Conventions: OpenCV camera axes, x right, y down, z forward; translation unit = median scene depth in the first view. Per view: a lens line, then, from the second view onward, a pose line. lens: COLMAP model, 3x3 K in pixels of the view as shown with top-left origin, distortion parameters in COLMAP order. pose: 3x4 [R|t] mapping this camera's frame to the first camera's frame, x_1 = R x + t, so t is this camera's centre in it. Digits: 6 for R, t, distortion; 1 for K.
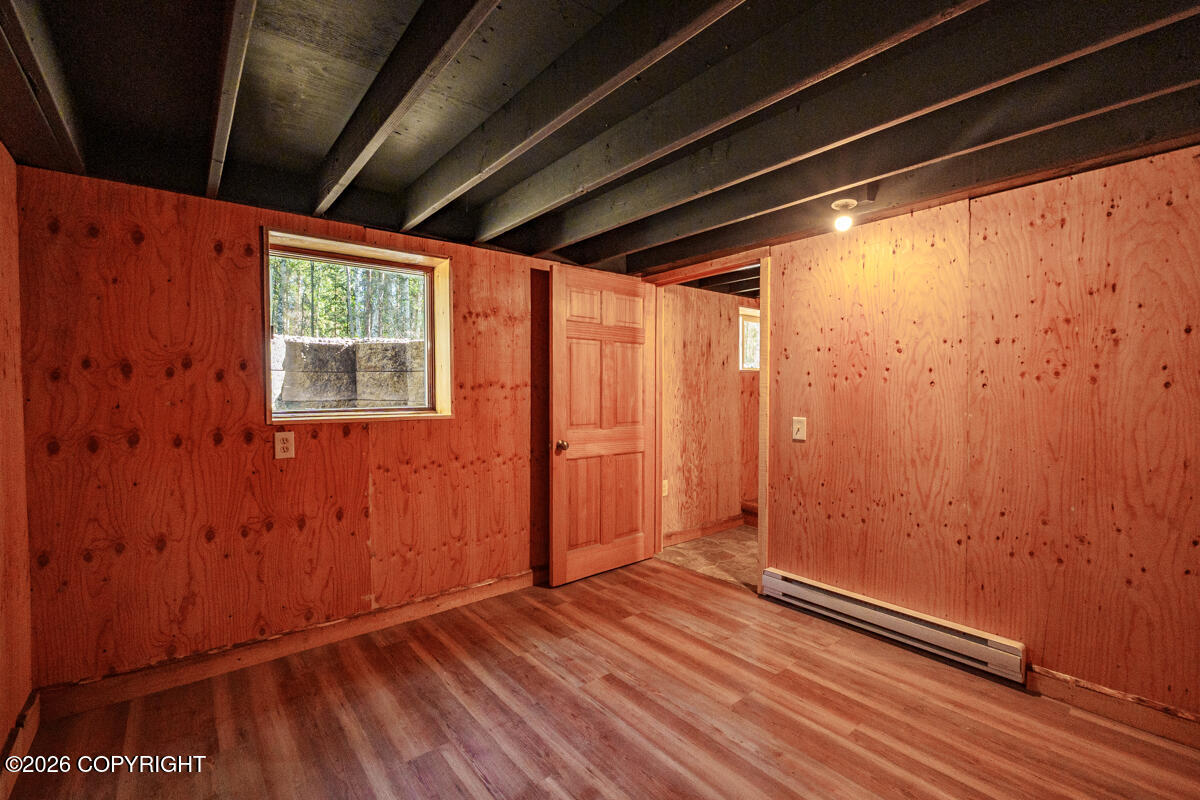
lens RADIAL K [[511.4, 0, 597.0], [0, 511.4, 397.5], [0, 0, 1]] dist [-0.008399, -0.000165]
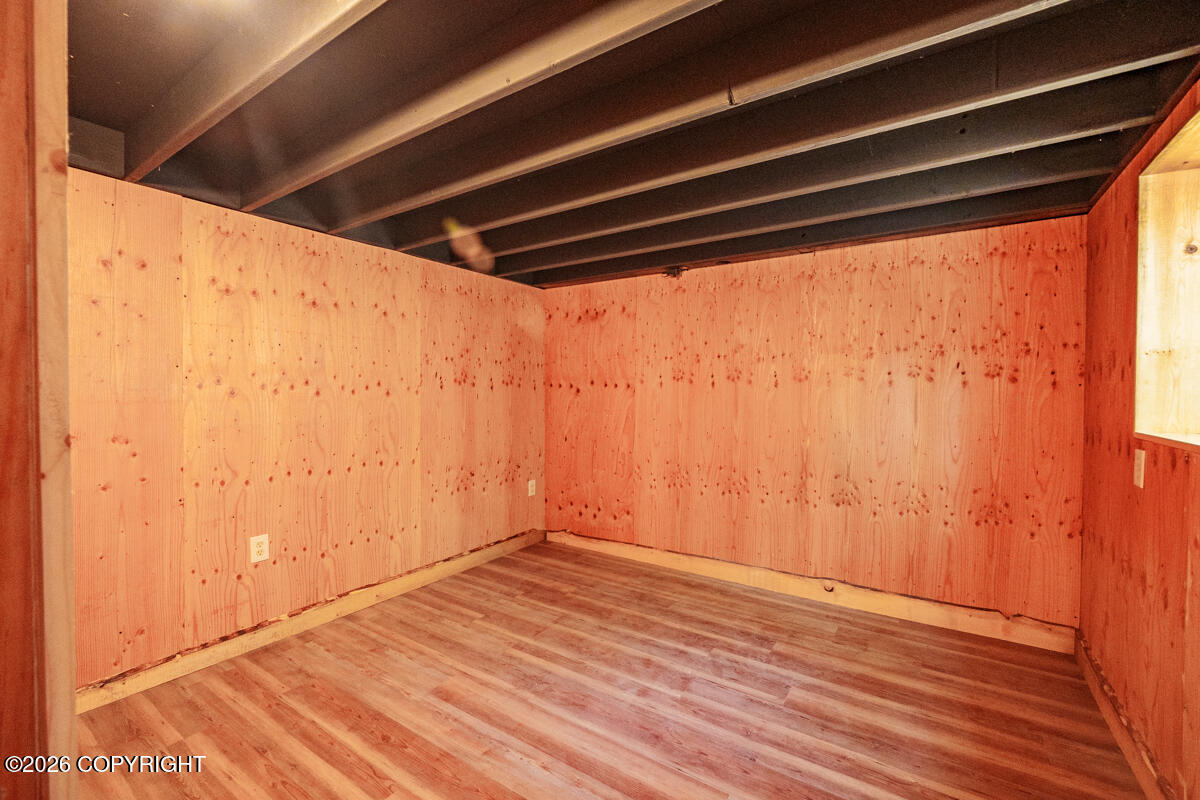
lens RADIAL K [[511.4, 0, 596.7], [0, 511.4, 398.4], [0, 0, 1]] dist [-0.008399, -0.000165]
pose [[-0.957512, 0.002429, -0.288384, 0.402690], [-0.004706, 0.999700, 0.024044, -0.020784], [0.288356, 0.024379, -0.957213, 1.844870]]
